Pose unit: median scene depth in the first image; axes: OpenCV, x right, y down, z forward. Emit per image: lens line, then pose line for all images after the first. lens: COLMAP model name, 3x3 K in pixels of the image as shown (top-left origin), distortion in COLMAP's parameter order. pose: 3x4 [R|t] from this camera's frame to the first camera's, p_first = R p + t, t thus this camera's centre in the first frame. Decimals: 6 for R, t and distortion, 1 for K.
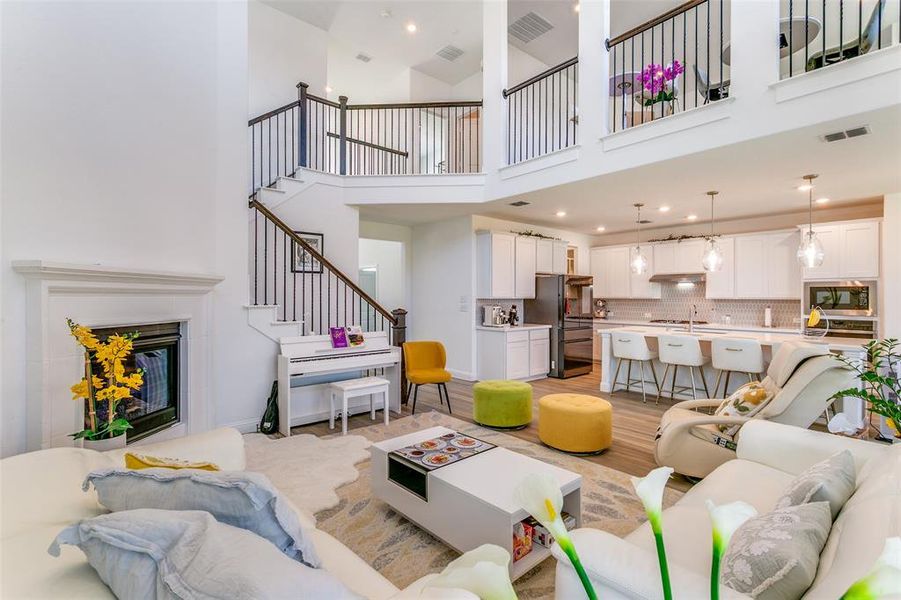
lens RADIAL K [[411.2, 0, 453.4], [0, 411.2, 299.2], [0, 0, 1]] dist [0.010022, 0.000409]
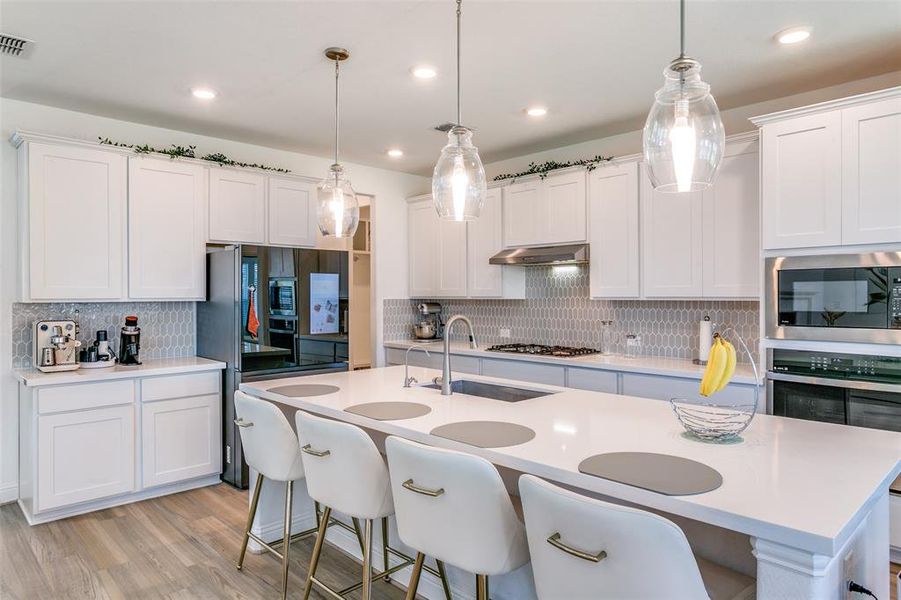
lens RADIAL K [[556.9, 0, 441.4], [0, 556.9, 303.4], [0, 0, 1]] dist [0.000494, 0.000062]
pose [[0.999404, -0.005942, 0.034018, 0.460439], [0.005602, 0.999934, 0.010073, -0.004101], [-0.034076, -0.009877, 0.999370, 0.421525]]
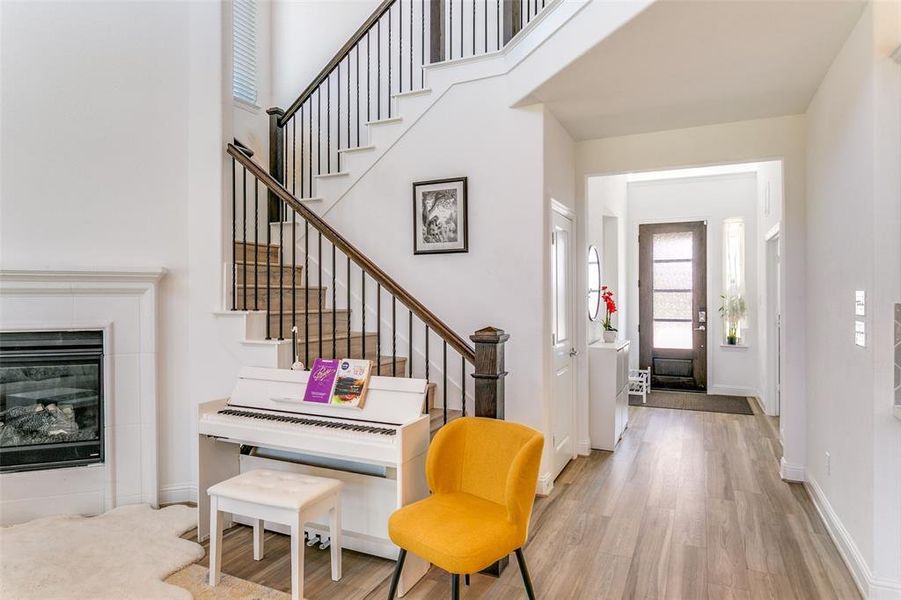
lens RADIAL K [[540.4, 0, 453.5], [0, 540.4, 295.1], [0, 0, 1]] dist [0.001143, -0.000567]
pose [[0.408908, -0.002622, -0.912572, 0.254387], [-0.003693, 0.999983, -0.004528, -0.004484], [0.912568, 0.005222, 0.408892, 0.591354]]
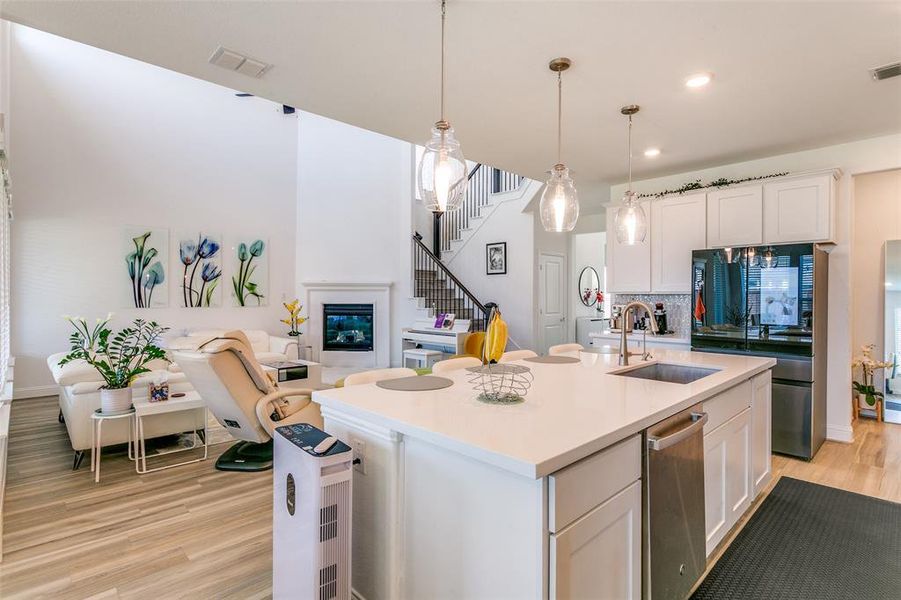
lens RADIAL K [[456.2, 0, 452.0], [0, 456.2, 299.1], [0, 0, 1]] dist [-0.022648, -0.000398]
pose [[0.050508, 0.005310, -0.998710, 0.877017], [-0.009787, 0.999940, 0.004822, 0.006636], [0.998676, 0.009530, 0.050557, 0.647179]]
